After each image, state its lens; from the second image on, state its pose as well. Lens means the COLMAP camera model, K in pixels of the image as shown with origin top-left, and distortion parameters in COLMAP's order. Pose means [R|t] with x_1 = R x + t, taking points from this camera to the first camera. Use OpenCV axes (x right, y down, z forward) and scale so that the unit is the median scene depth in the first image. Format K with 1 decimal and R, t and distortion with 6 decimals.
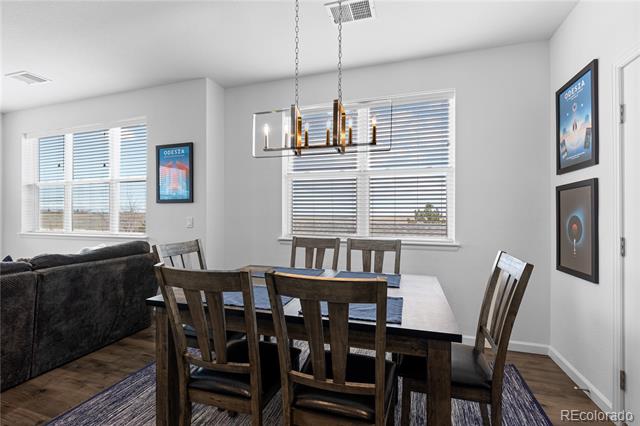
lens RADIAL K [[291.6, 0, 320.0], [0, 291.6, 213.0], [0, 0, 1]] dist [0.002548, 0.000016]
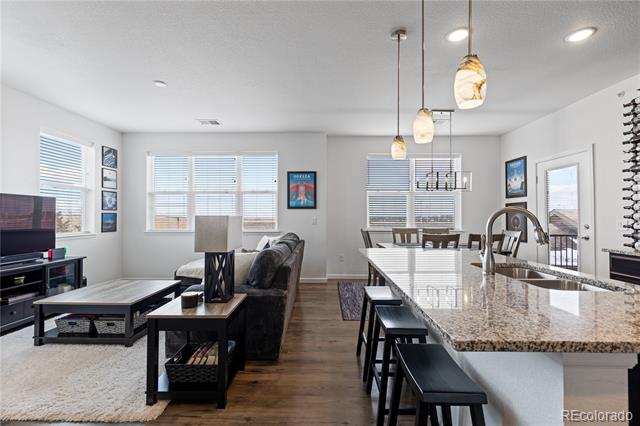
lens RADIAL K [[285.8, 0, 320.0], [0, 285.8, 213.0], [0, 0, 1]] dist [0.002812, -0.000448]
pose [[0.957043, 0.001972, 0.289940, -1.142094], [-0.000067, 0.999978, -0.006579, -0.003343], [-0.289947, 0.006277, 0.957022, -0.663787]]
